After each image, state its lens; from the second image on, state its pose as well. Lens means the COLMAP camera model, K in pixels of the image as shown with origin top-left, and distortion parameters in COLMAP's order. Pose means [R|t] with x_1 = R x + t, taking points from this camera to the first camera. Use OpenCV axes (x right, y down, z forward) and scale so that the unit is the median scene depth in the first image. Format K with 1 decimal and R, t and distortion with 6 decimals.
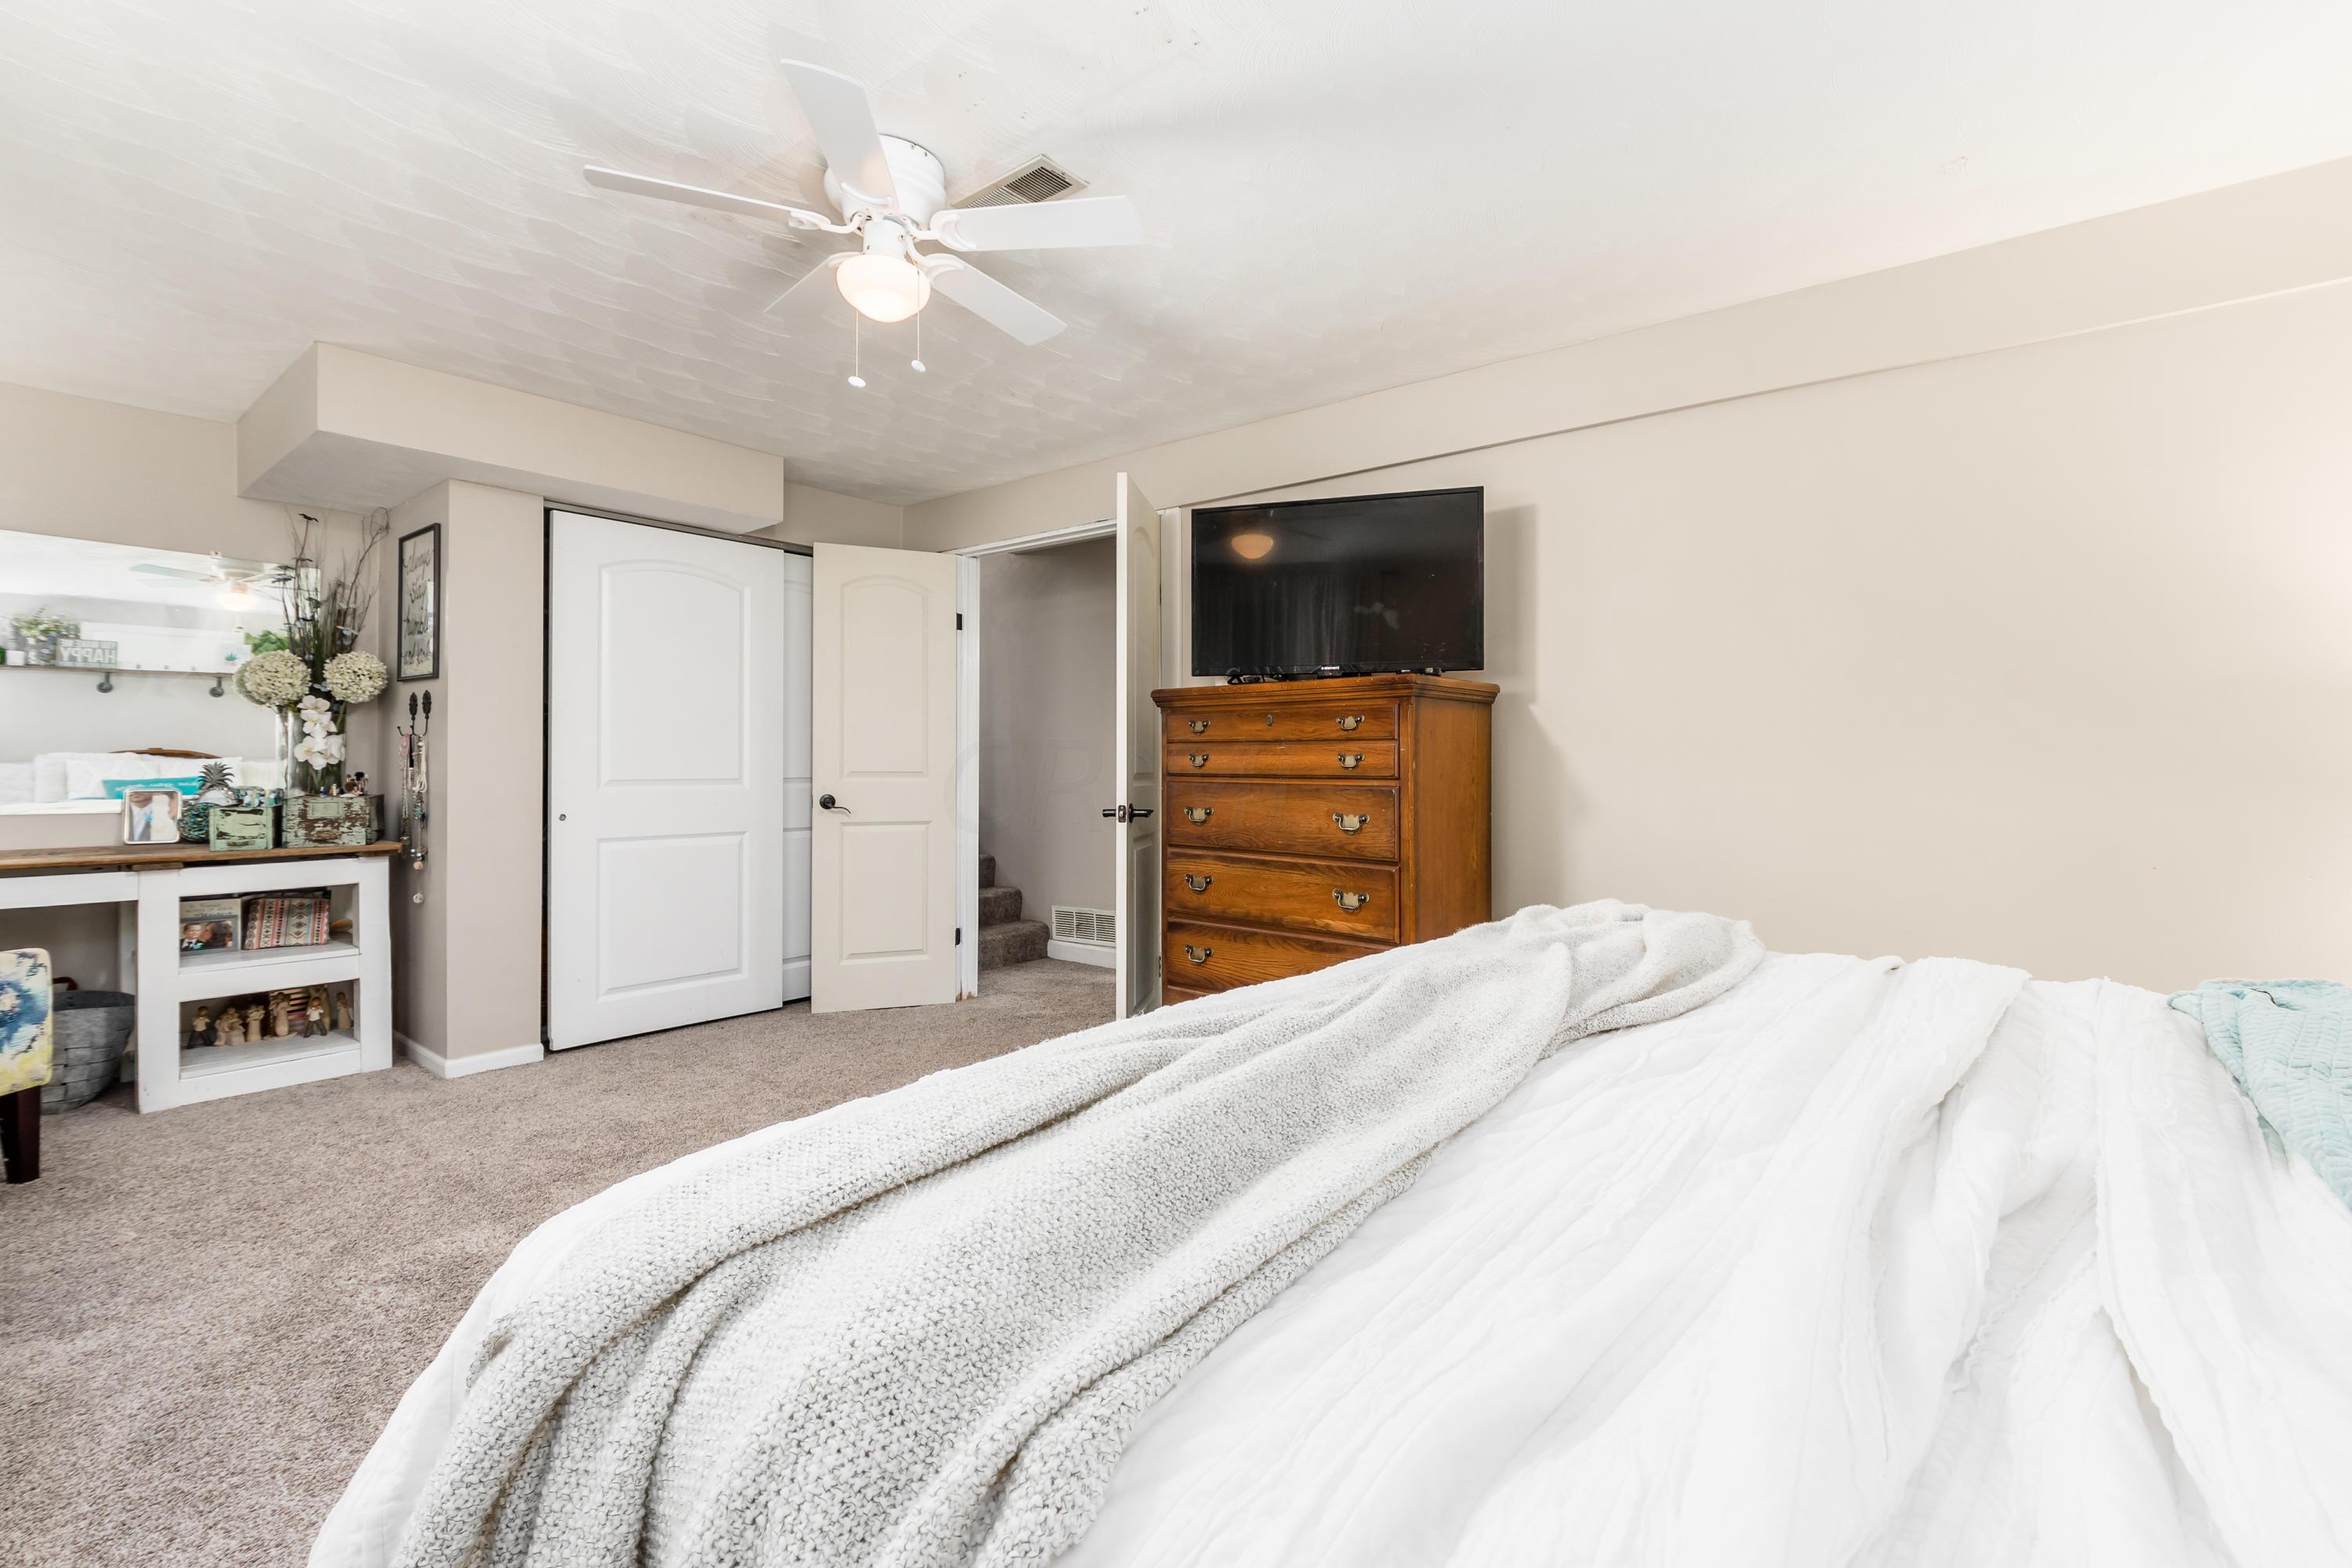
lens RADIAL K [[1044.6, 0, 1180.6], [0, 1044.6, 773.2], [0, 0, 1]] dist [-0.001195, -0.000113]
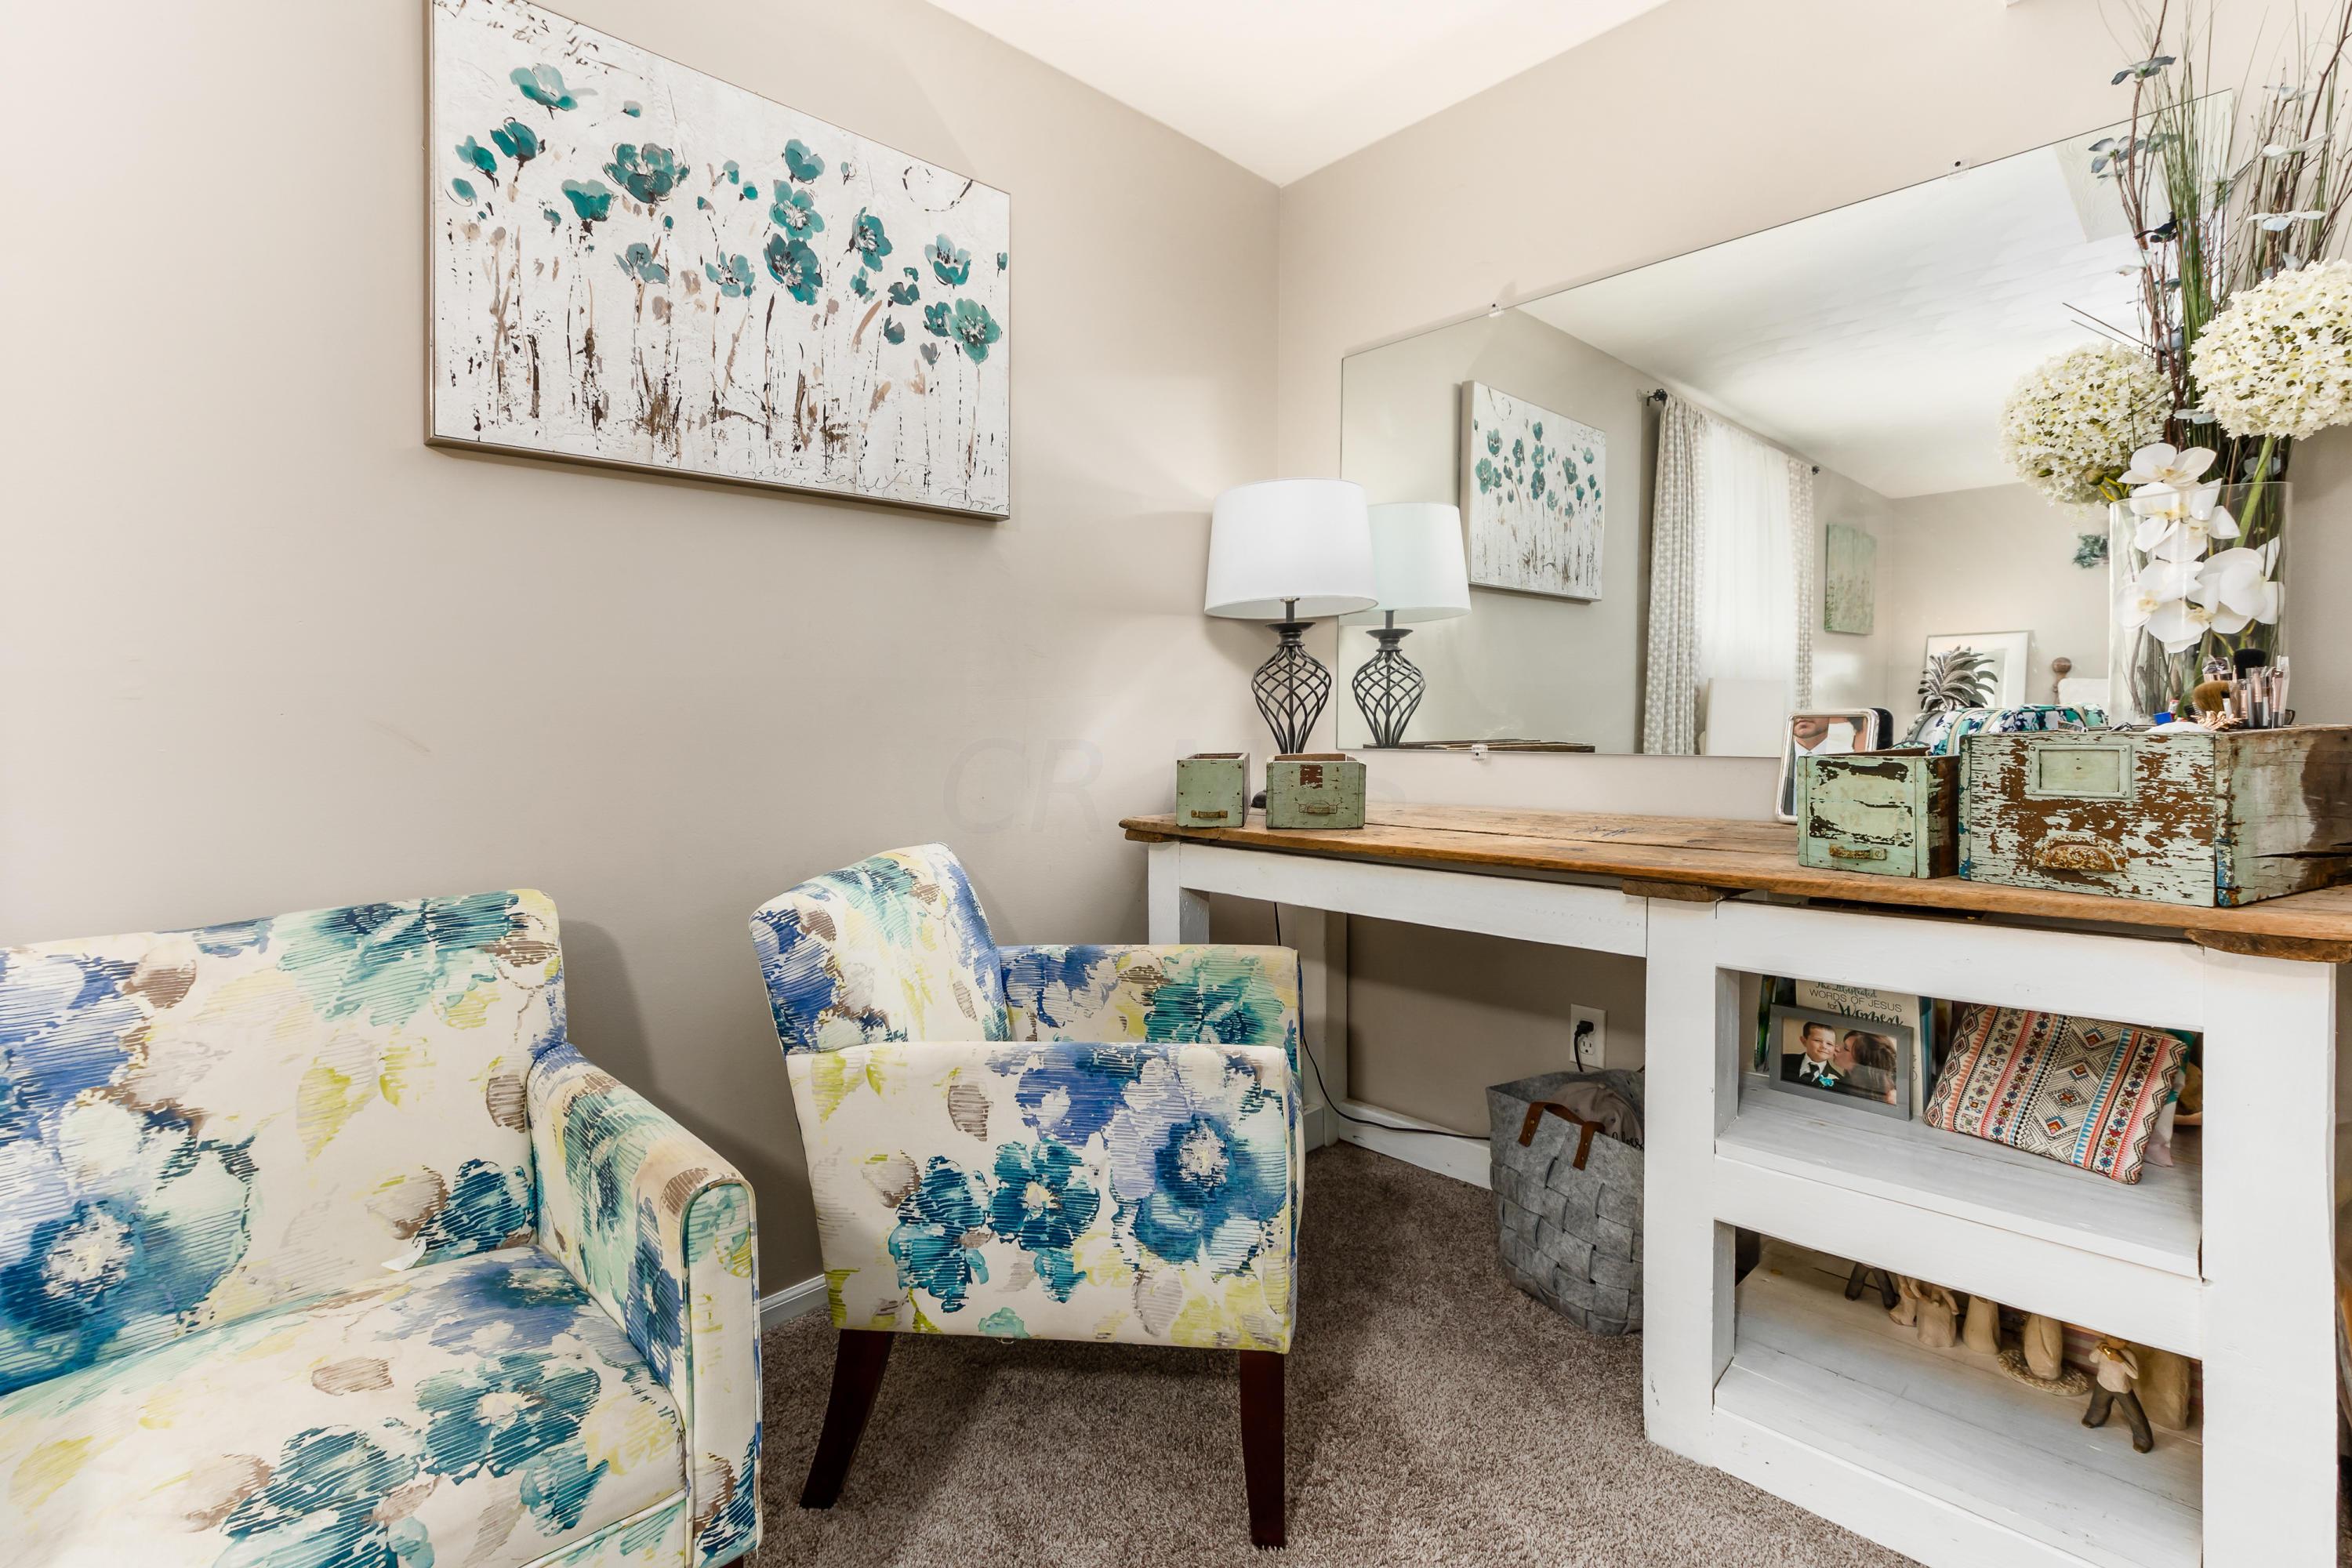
lens RADIAL K [[1047.8, 0, 1177.7], [0, 1047.8, 729.8], [0, 0, 1]] dist [-0.001814, -0.000374]
pose [[-0.107719, 0.014945, -0.994069, -0.485581], [0.014837, 0.999800, 0.013423, 0.013895], [0.994071, -0.013303, -0.107919, 0.773339]]
